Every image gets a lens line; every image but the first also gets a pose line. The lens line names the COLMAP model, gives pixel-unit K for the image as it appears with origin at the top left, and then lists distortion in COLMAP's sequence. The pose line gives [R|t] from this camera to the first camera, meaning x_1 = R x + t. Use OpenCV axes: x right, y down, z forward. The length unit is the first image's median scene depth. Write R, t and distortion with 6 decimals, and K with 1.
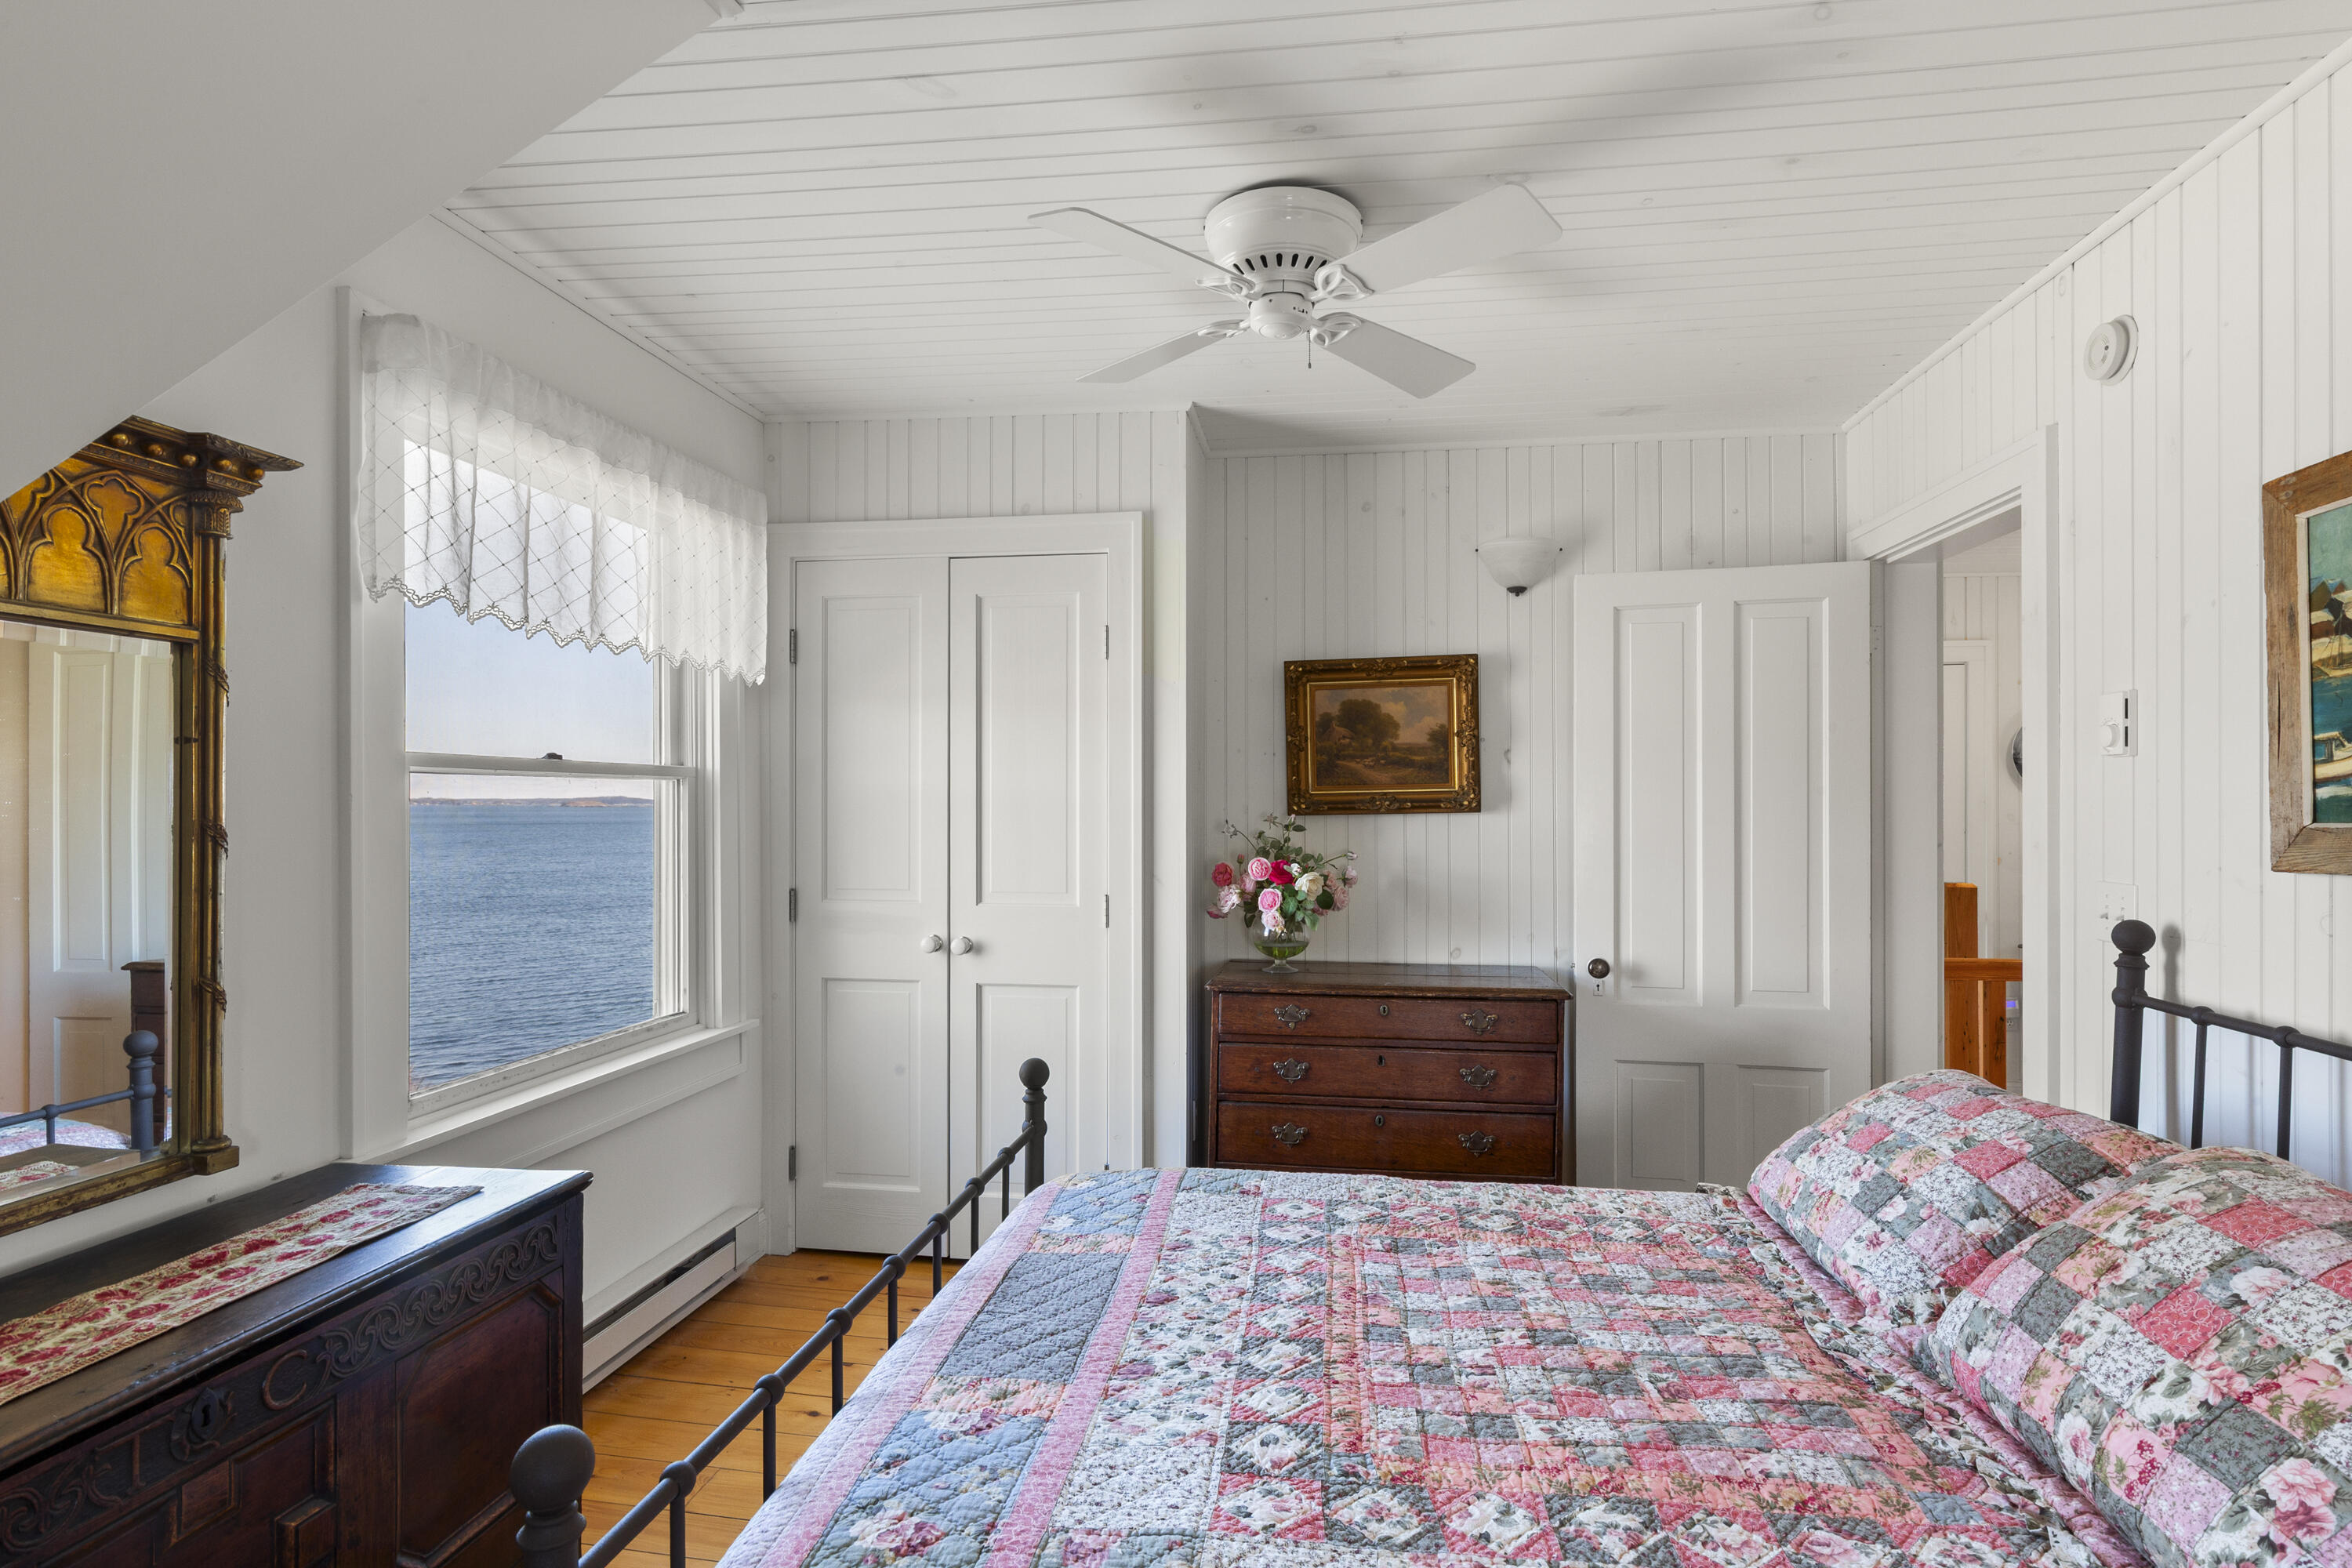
lens RADIAL K [[1169.0, 0, 1180.5], [0, 1169.0, 802.2], [0, 0, 1]] dist [-0.003352, 0.000764]
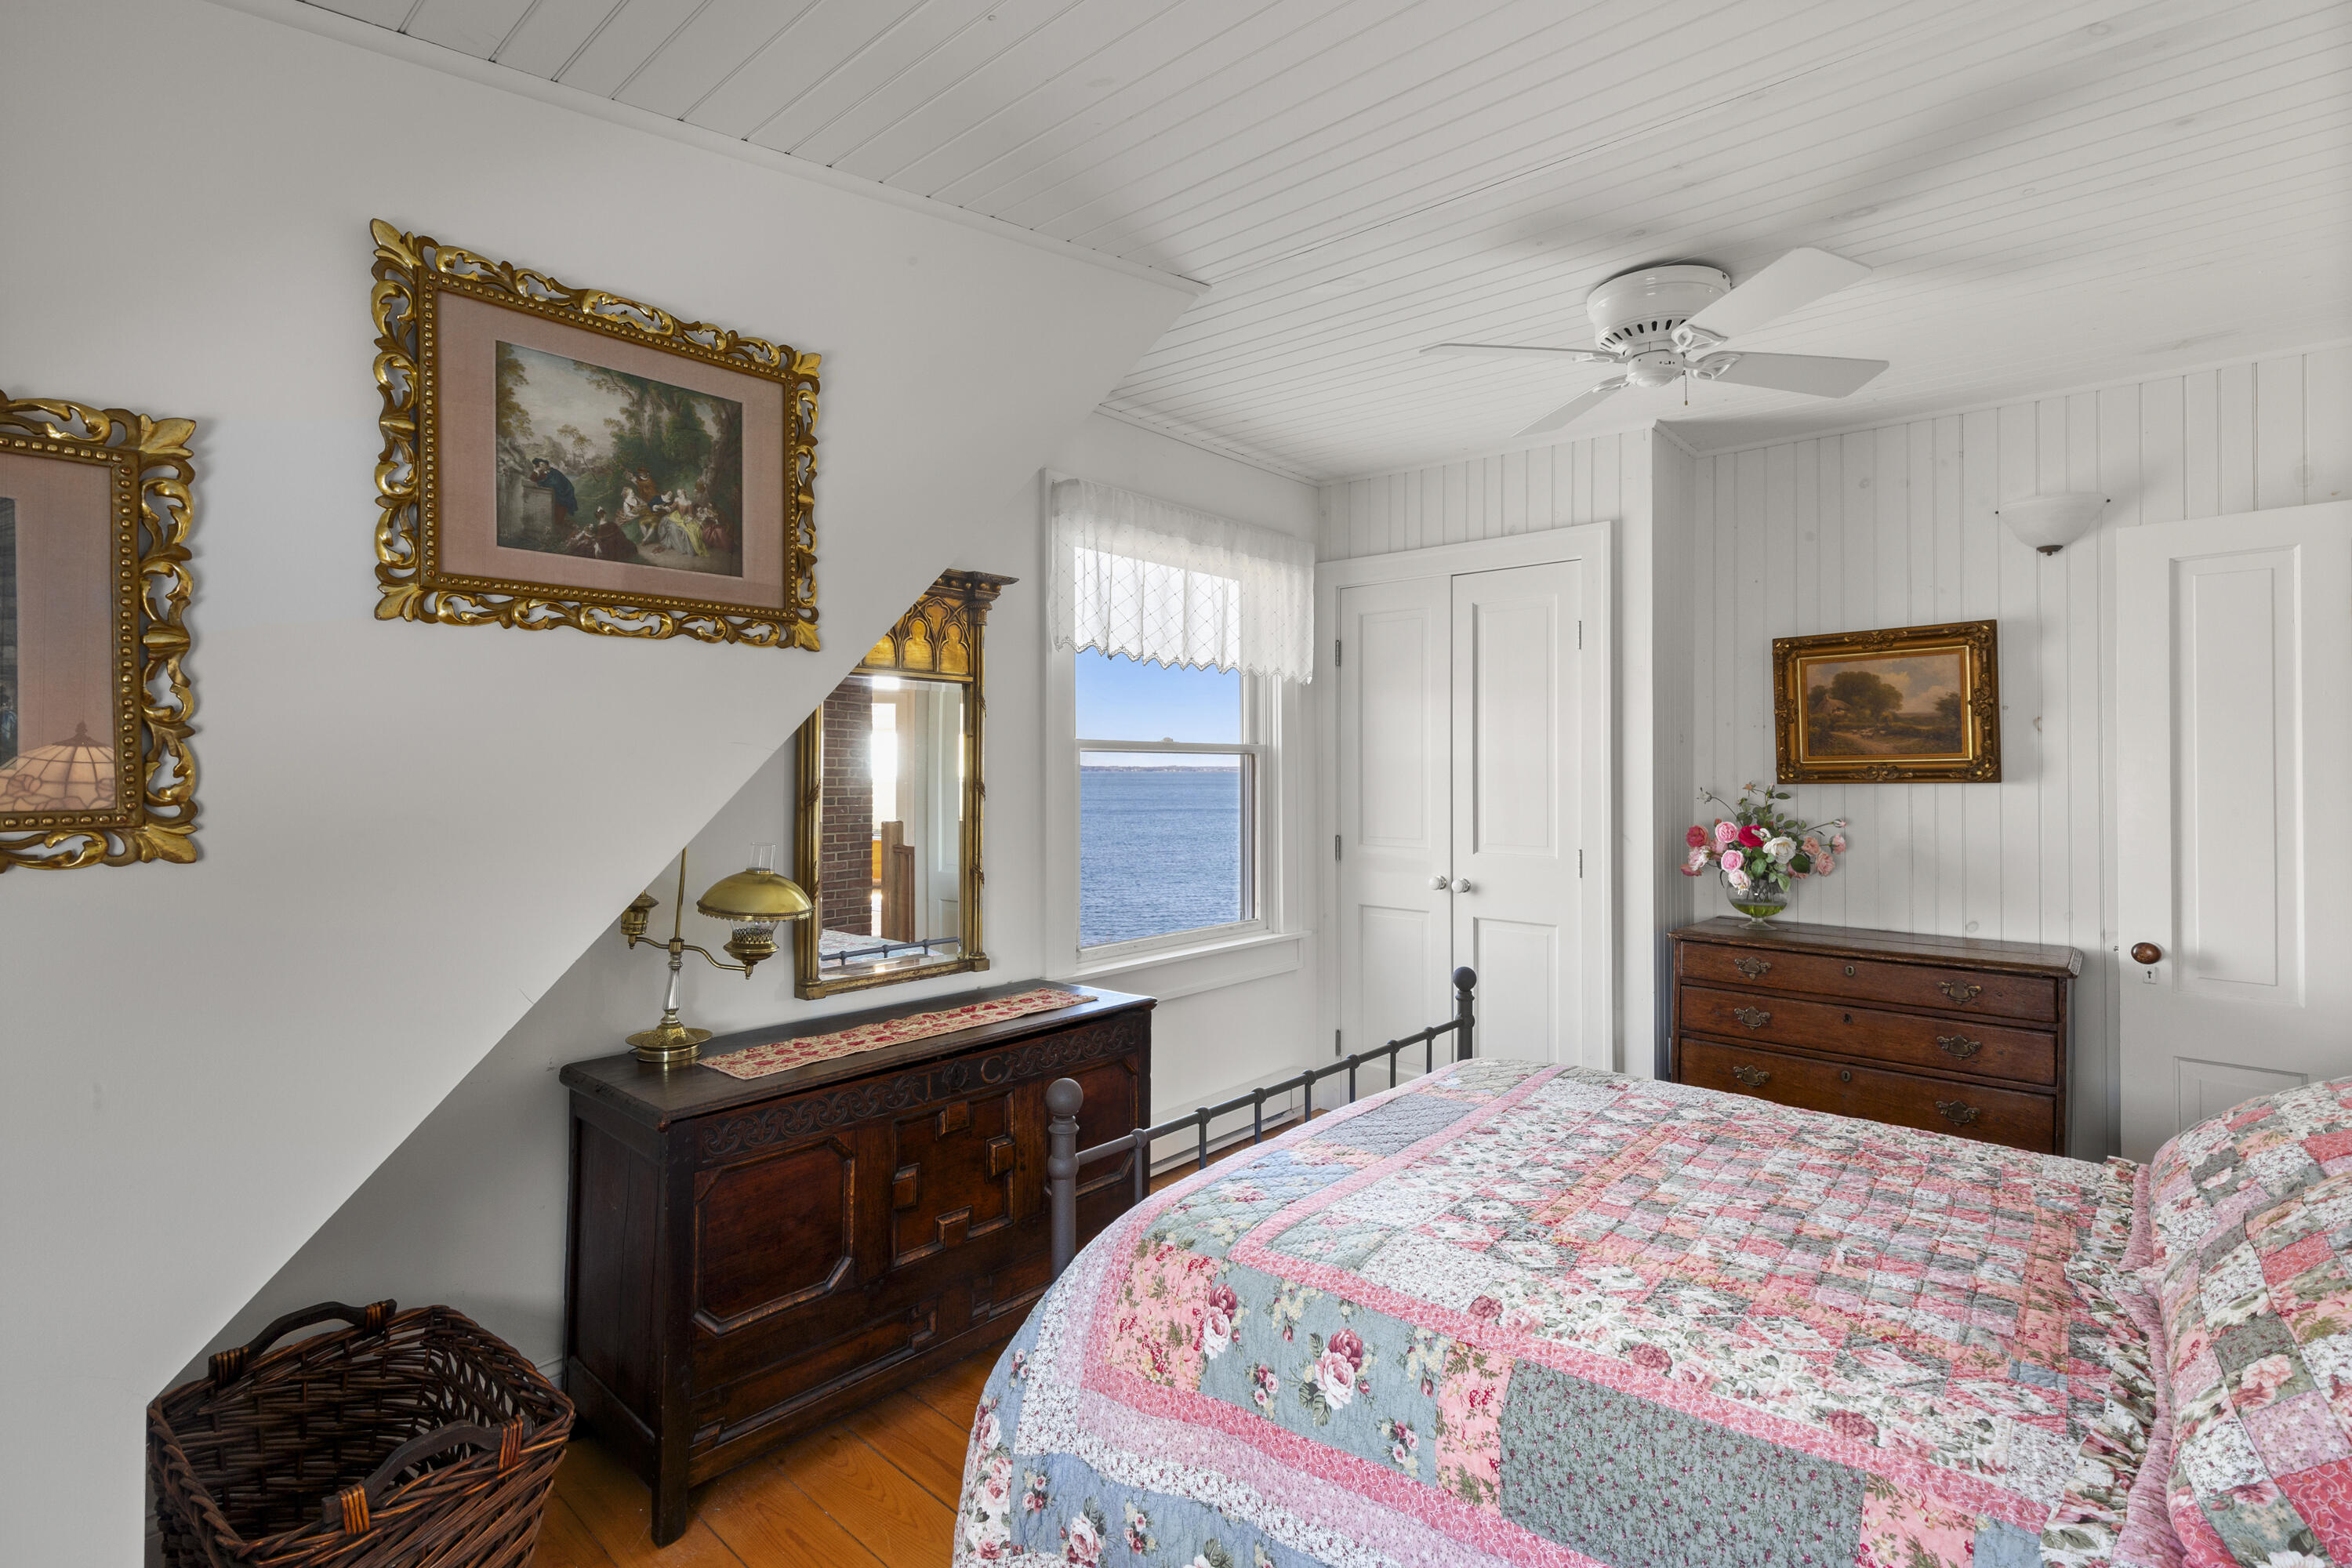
lens RADIAL K [[1077.7, 0, 1173.3], [0, 1077.7, 768.3], [0, 0, 1]] dist [0.000309, -0.000230]
pose [[0.840897, 0.001836, -0.541193, 0.244379], [-0.002543, 0.999997, -0.000560, -0.001393], [0.541190, 0.001847, 0.840898, -0.183733]]
